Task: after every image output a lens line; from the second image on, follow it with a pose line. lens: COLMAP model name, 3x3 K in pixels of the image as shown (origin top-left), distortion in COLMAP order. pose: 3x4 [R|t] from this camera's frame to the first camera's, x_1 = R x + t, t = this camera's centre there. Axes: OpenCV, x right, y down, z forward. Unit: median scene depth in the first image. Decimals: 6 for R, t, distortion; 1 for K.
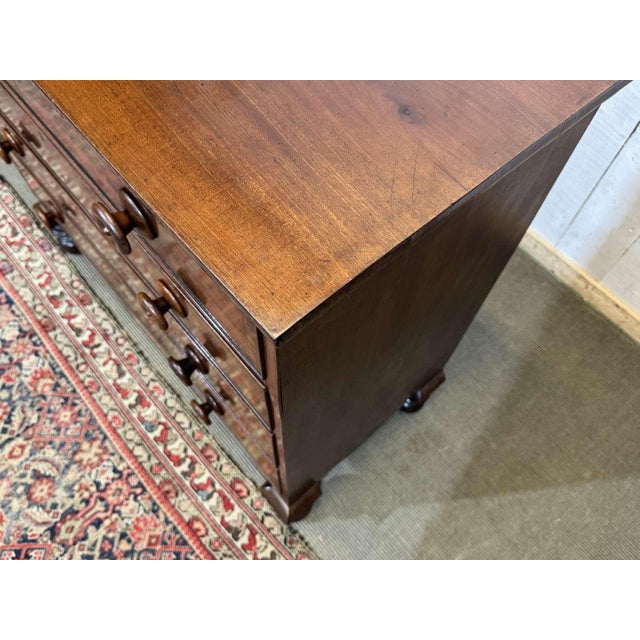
lens RADIAL K [[556.2, 0, 317.6], [0, 556.2, 319.8], [0, 0, 1]] dist [0.002871, -0.016830]
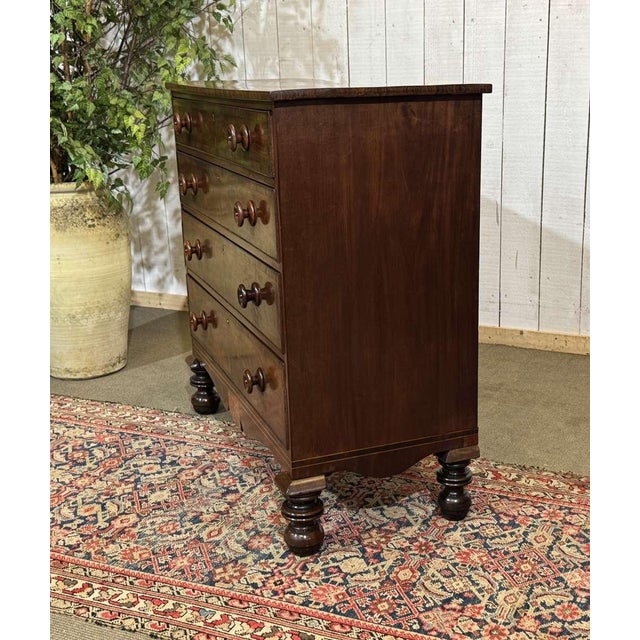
lens RADIAL K [[931.7, 0, 366.2], [0, 931.7, 320.9], [0, 0, 1]] dist [0.131320, -0.069534]
pose [[0.914141, -0.152959, 0.375433, -1.001778], [0.377659, 0.657983, -0.651485, 1.288204], [-0.147378, 0.737335, 0.659255, -0.471609]]
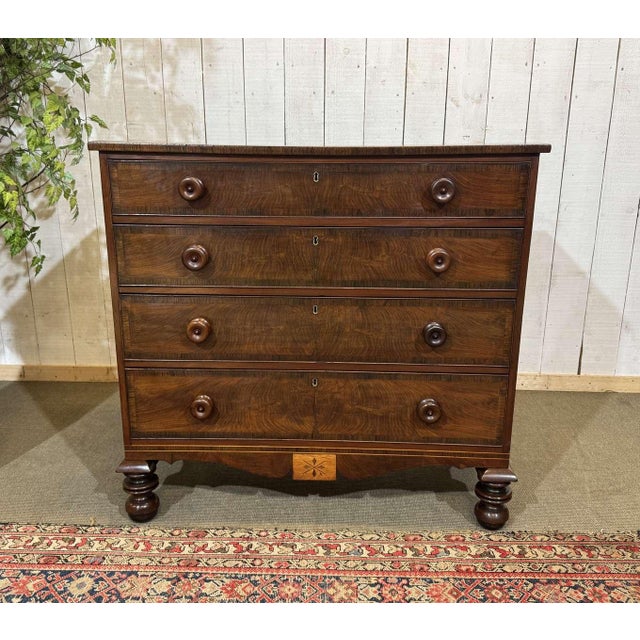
lens RADIAL K [[642.3, 0, 317.1], [0, 642.3, 318.7], [0, 0, 1]] dist [0.092843, -0.179101]
pose [[0.687923, -0.219313, 0.691856, -1.125408], [0.648283, 0.614282, -0.449875, 0.433445], [-0.326331, 0.757997, 0.564755, 0.011853]]
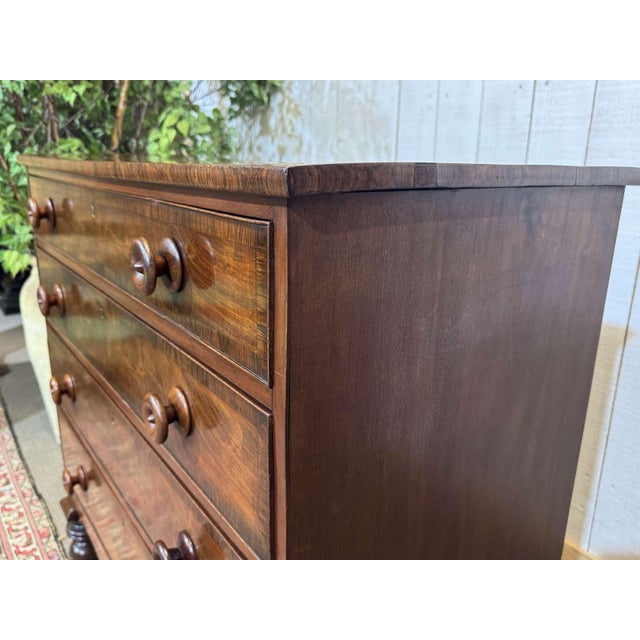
lens RADIAL K [[556.2, 0, 317.6], [0, 556.2, 319.8], [0, 0, 1]] dist [0.002871, -0.016830]
pose [[0.995029, 0.016316, -0.098245, 0.020648], [-0.081699, 0.697871, -0.711549, 0.247112], [0.056952, 0.716038, 0.695734, 0.148754]]
